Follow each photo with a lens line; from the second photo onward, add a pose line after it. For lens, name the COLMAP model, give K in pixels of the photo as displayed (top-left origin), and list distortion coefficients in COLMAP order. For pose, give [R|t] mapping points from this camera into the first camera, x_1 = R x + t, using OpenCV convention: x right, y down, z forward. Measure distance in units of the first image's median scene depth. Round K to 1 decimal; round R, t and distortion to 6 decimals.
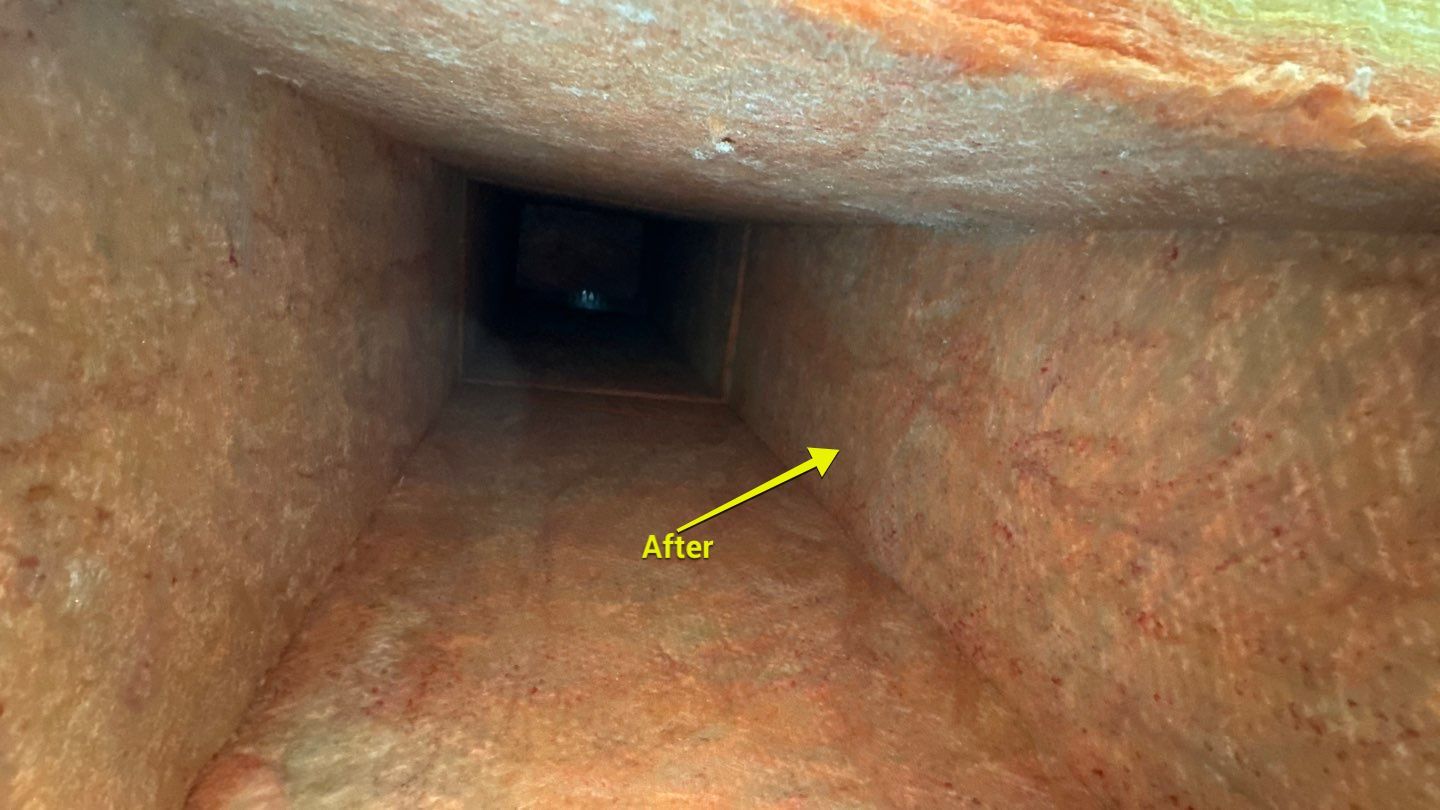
lens RADIAL K [[572.3, 0, 717.2], [0, 572.3, 408.5], [0, 0, 1]] dist [-0.004870, 0.000759]
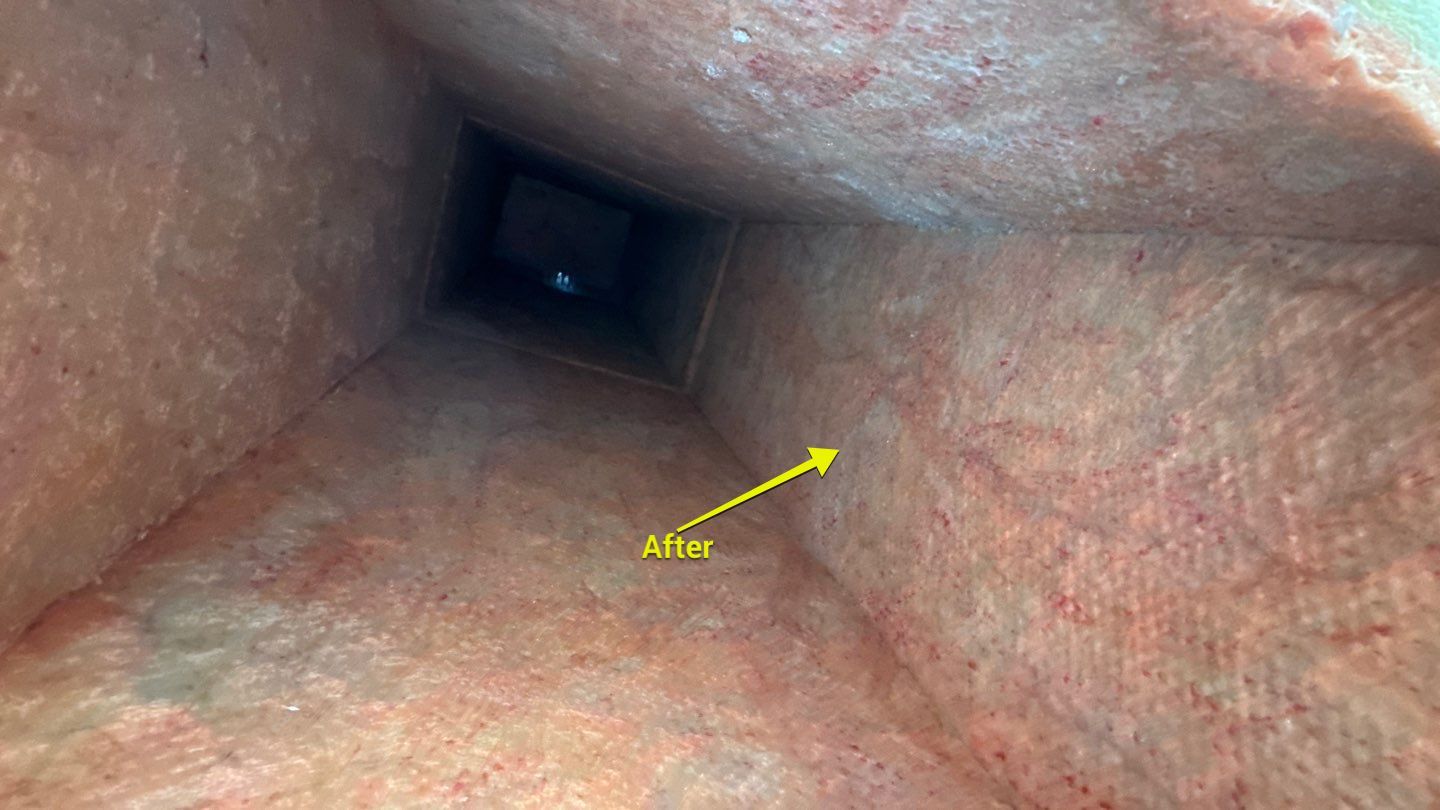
lens RADIAL K [[572.3, 0, 717.7], [0, 572.3, 402.7], [0, 0, 1]] dist [-0.004870, 0.000759]
pose [[0.983822, 0.164205, 0.071637, 0.003854], [-0.161527, 0.985986, -0.041733, 0.157428], [-0.077485, 0.029486, 0.996557, 0.017682]]
